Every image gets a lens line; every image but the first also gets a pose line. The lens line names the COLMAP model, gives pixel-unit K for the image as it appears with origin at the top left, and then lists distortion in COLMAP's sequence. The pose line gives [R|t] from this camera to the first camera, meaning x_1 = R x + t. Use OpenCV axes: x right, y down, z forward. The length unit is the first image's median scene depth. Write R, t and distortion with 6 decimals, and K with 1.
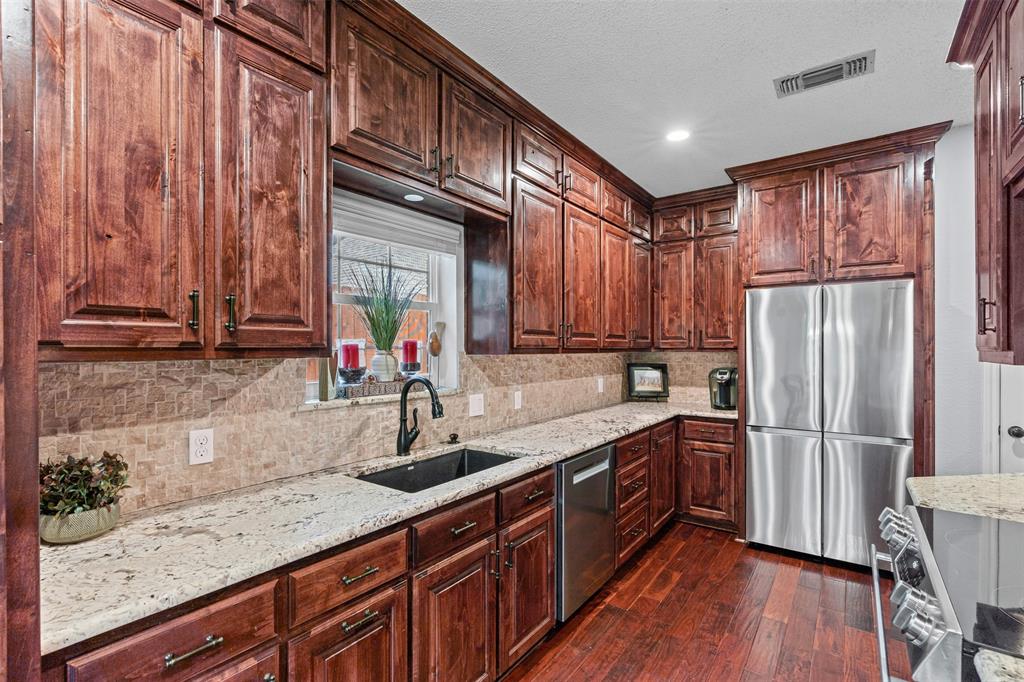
lens RADIAL K [[469.9, 0, 515.0], [0, 469.9, 348.2], [0, 0, 1]] dist [-0.007071, 0.003119]
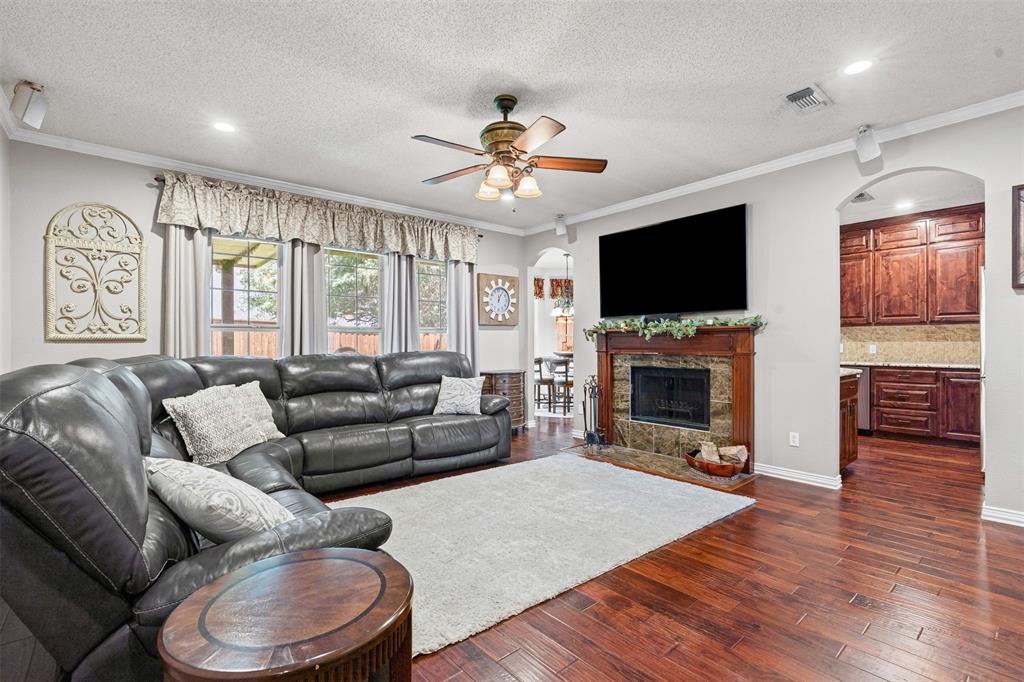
lens RADIAL K [[469.9, 0, 512.8], [0, 469.9, 346.8], [0, 0, 1]] dist [-0.007071, 0.003119]
pose [[-0.236366, 0.010829, -0.971604, 2.329012], [0.004644, 0.999939, 0.010015, 0.070999], [0.971653, -0.002145, -0.236402, -0.053332]]
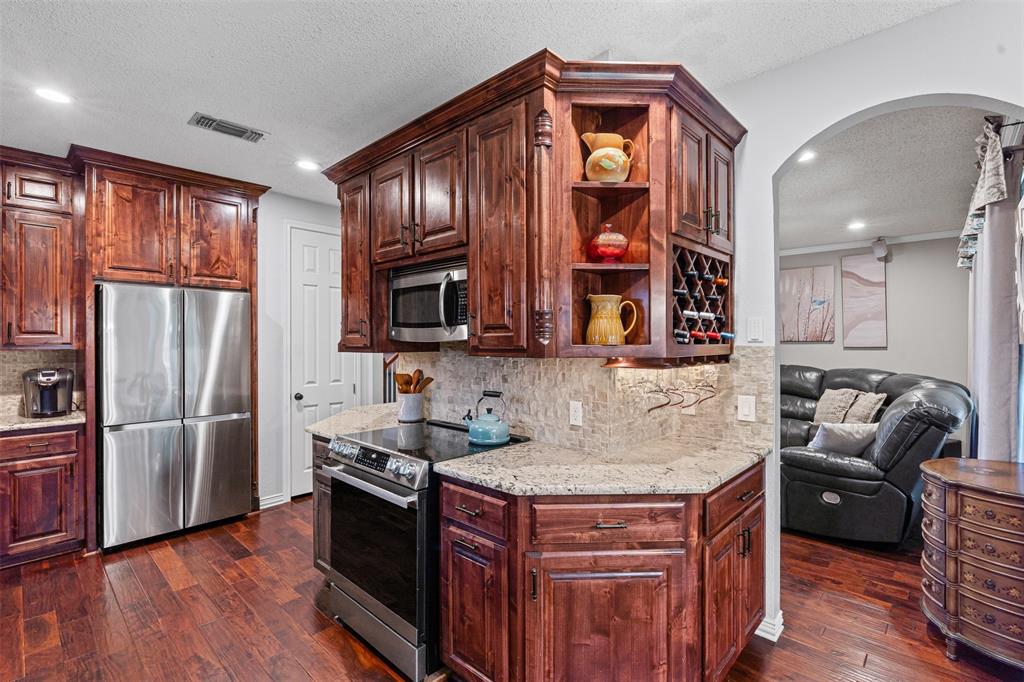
lens RADIAL K [[469.9, 0, 516.7], [0, 469.9, 342.0], [0, 0, 1]] dist [-0.007071, 0.003119]
pose [[0.122235, -0.001250, 0.992500, -0.354375], [0.000904, 0.999999, 0.001148, -0.007355], [-0.992501, 0.000757, 0.122236, 0.058569]]
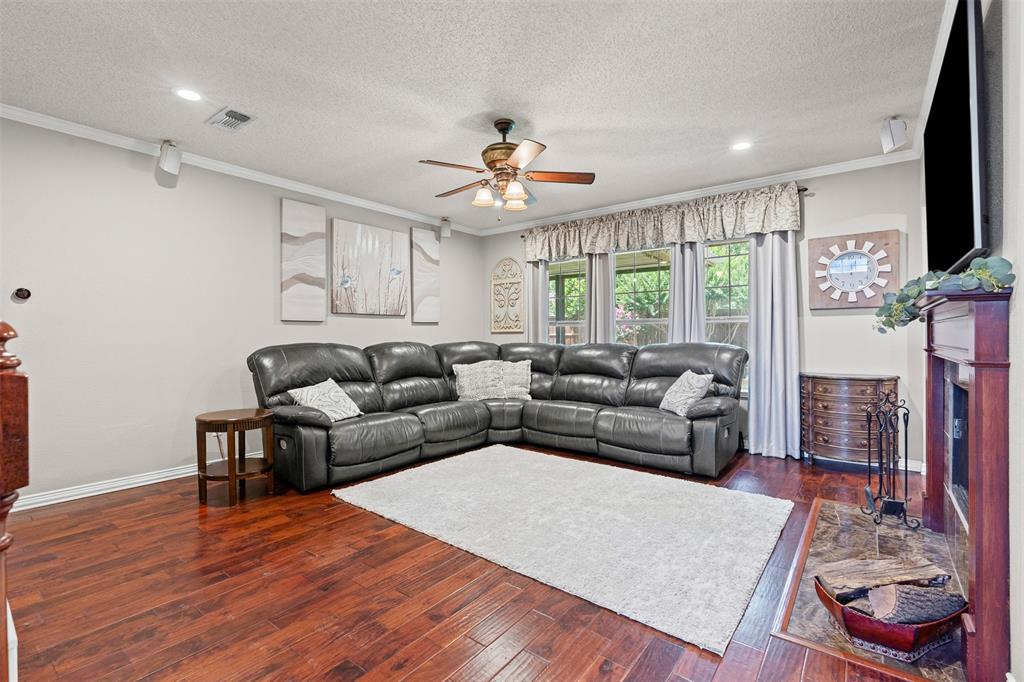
lens RADIAL K [[469.9, 0, 512.1], [0, 469.9, 336.9], [0, 0, 1]] dist [-0.007071, 0.003119]
pose [[-0.999475, 0.005320, 0.031961, 1.342769], [0.005425, 0.999980, 0.003222, 0.073168], [-0.031943, 0.003394, -0.999484, 0.806591]]
